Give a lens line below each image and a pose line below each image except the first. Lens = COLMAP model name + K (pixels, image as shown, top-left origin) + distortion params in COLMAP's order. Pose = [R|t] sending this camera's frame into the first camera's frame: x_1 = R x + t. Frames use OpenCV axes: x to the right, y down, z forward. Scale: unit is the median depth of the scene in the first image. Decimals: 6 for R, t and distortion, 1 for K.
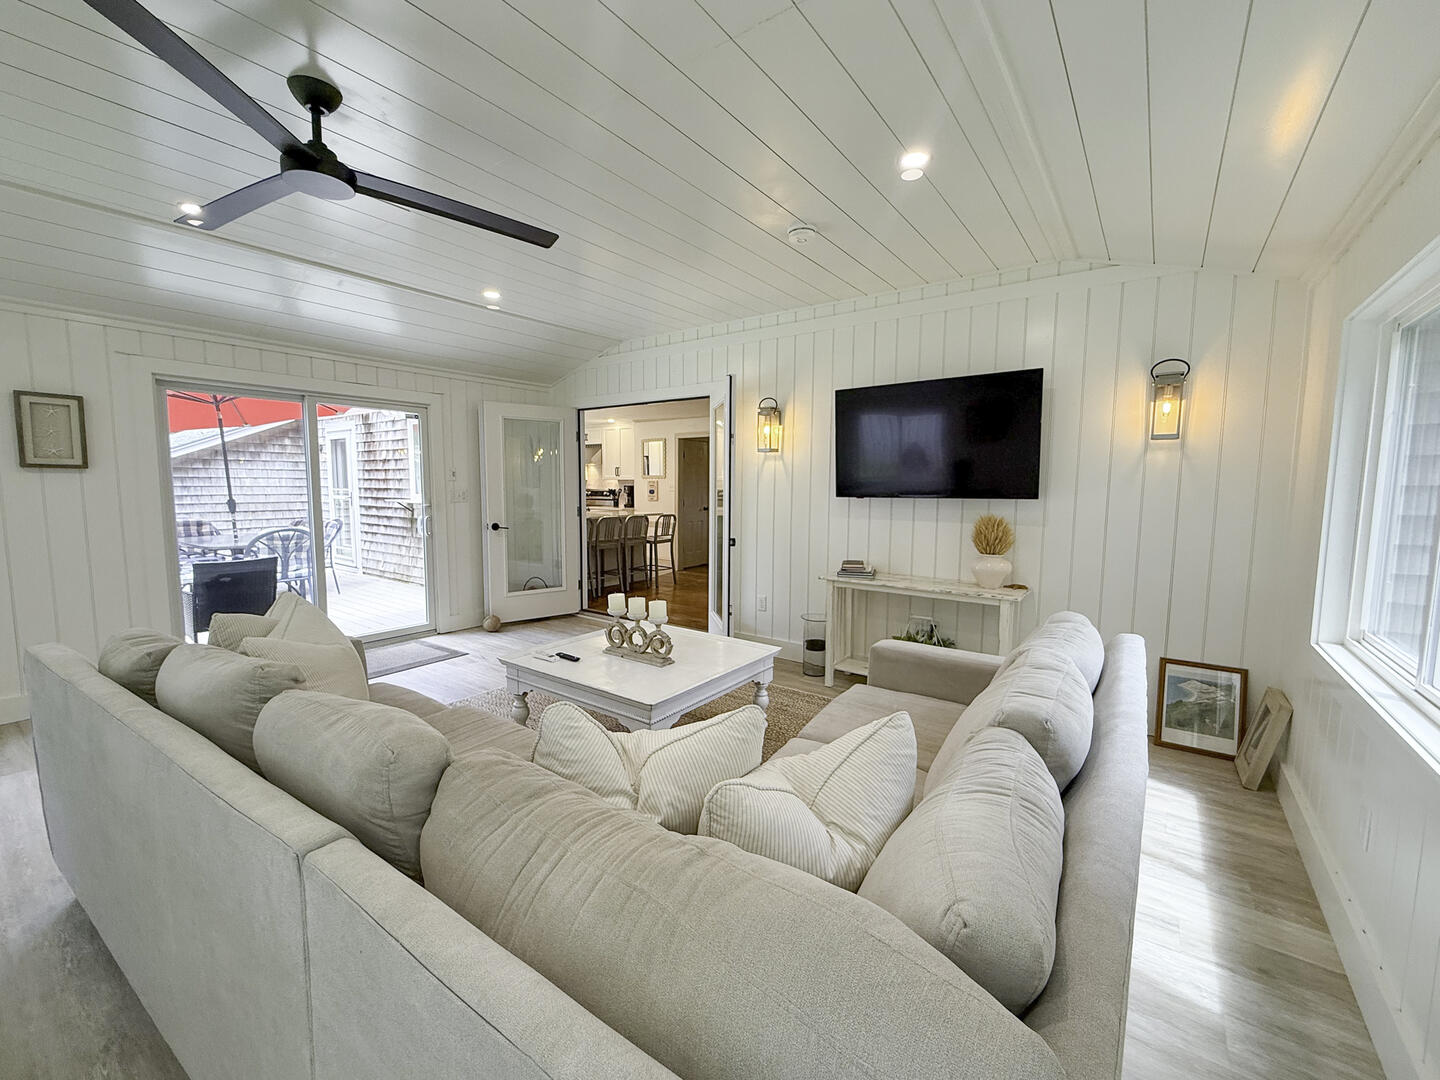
lens RADIAL K [[586.6, 0, 718.3], [0, 586.6, 537.2], [0, 0, 1]] dist [0.000342, 0.000442]
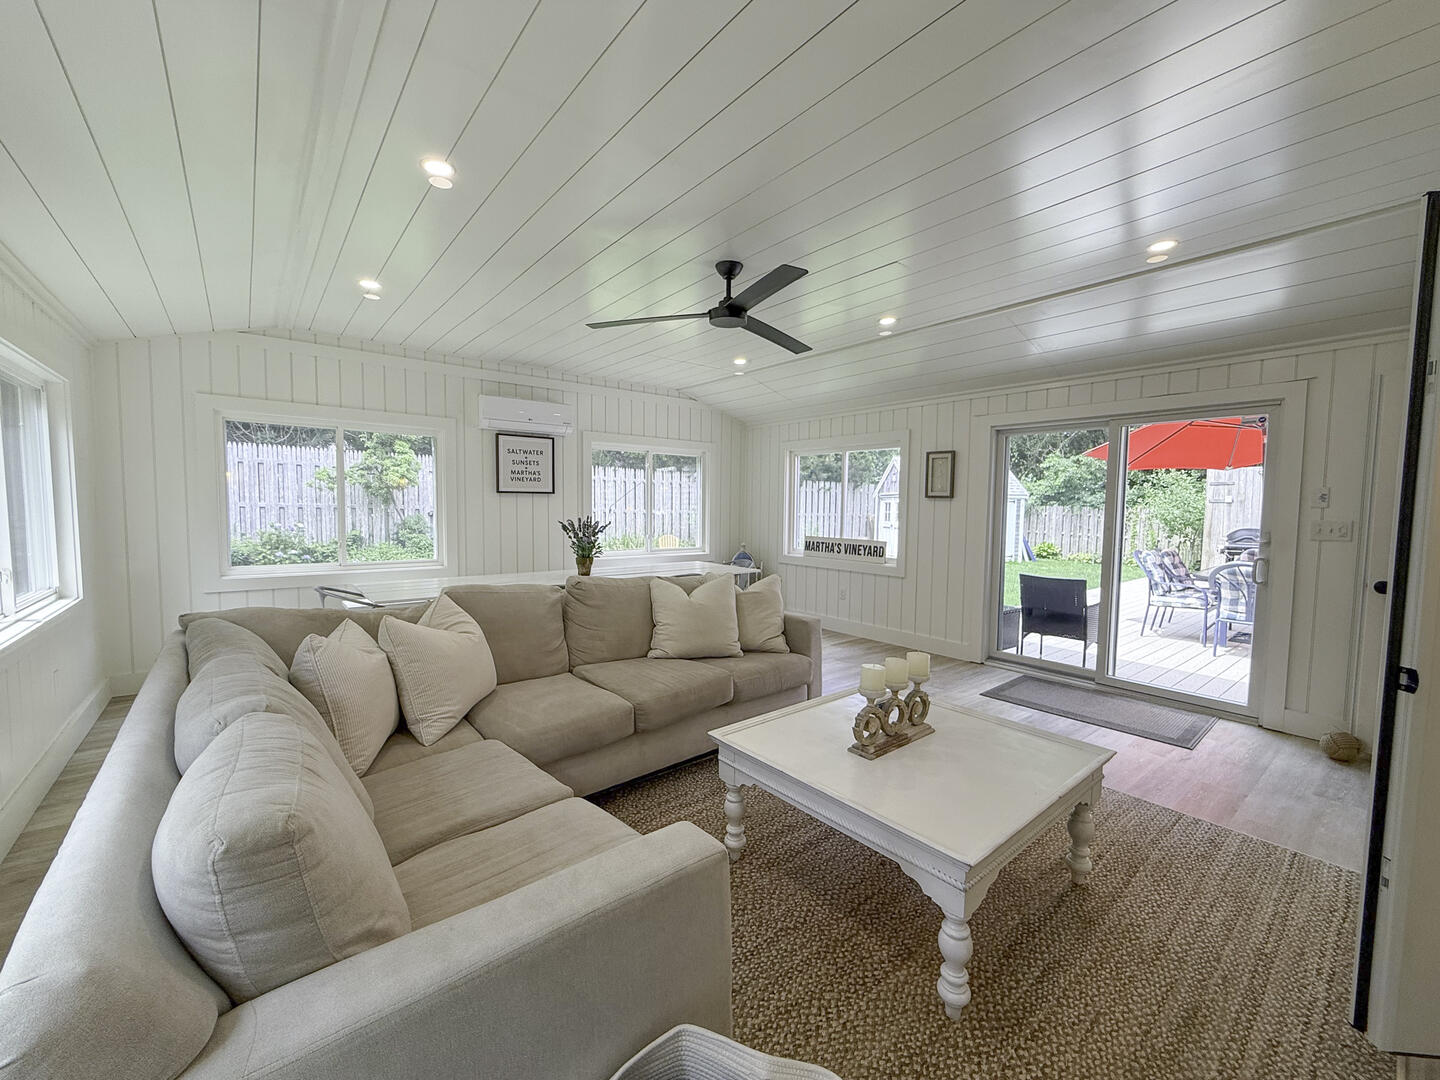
lens RADIAL K [[586.6, 0, 727.1], [0, 586.6, 540.5], [0, 0, 1]] dist [0.000342, 0.000442]
pose [[-0.243547, 0.051048, -0.968545, 0.380751], [-0.102469, 0.991671, 0.078034, -0.049078], [0.964461, 0.118251, -0.236288, 0.589300]]
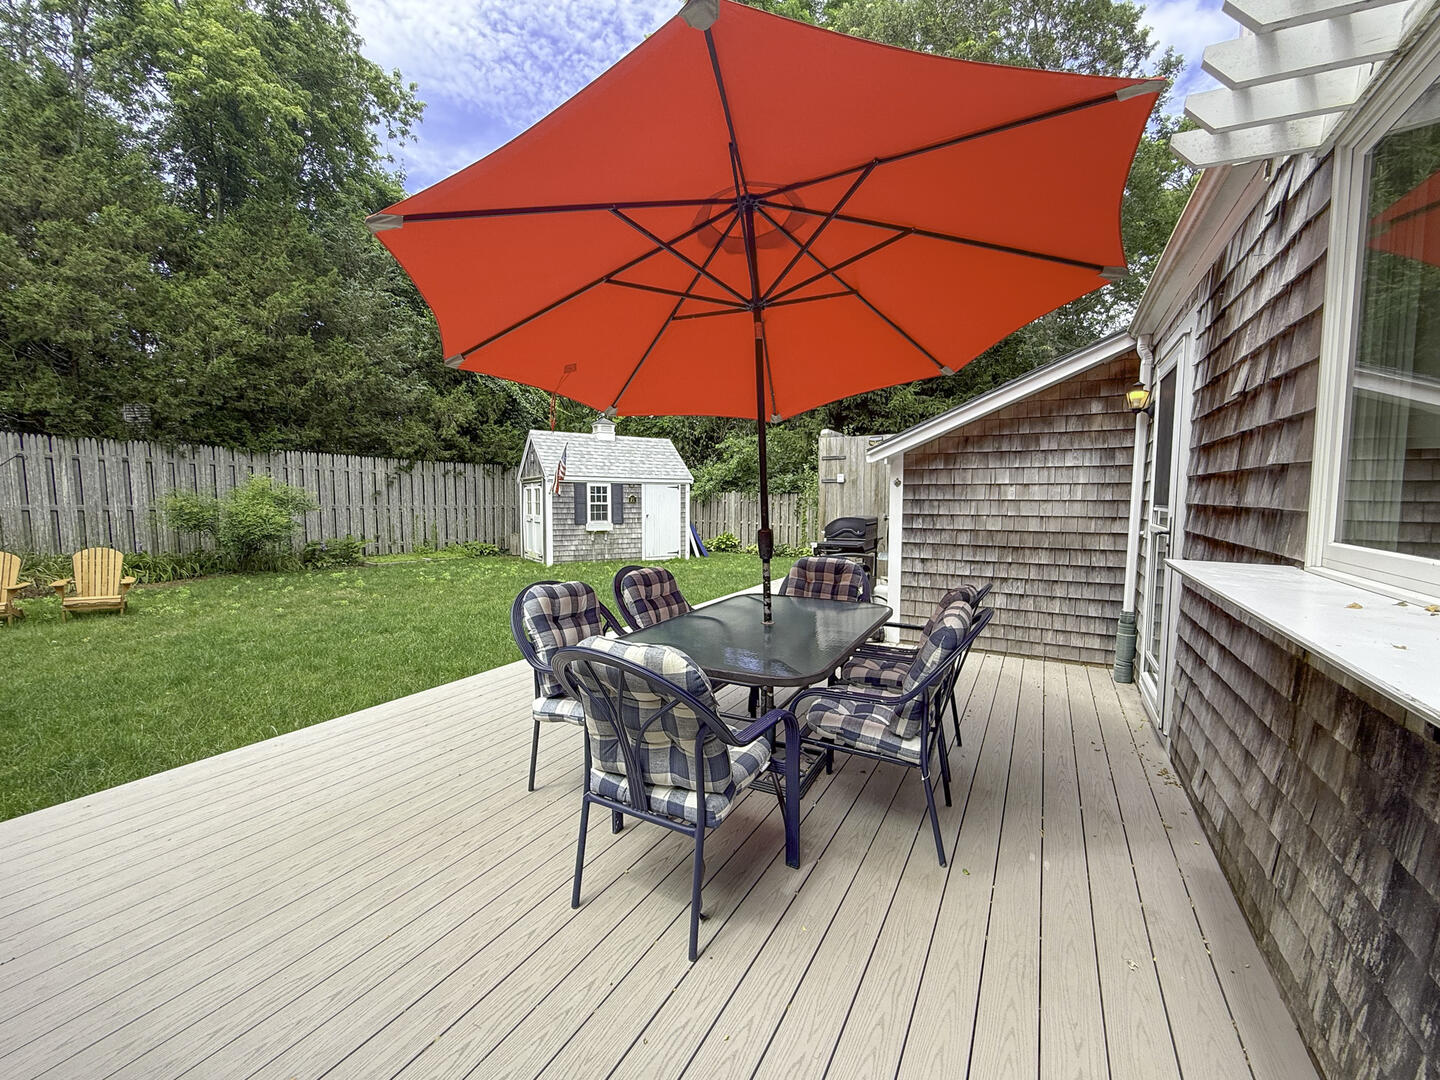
lens RADIAL K [[586.6, 0, 718.8], [0, 586.6, 537.9], [0, 0, 1]] dist [0.000342, 0.000442]
pose [[0.121220, 0.065076, -0.990490, -0.603596], [-0.090260, 0.994437, 0.054289, -0.114083], [0.988513, 0.082821, 0.126420, 1.328429]]
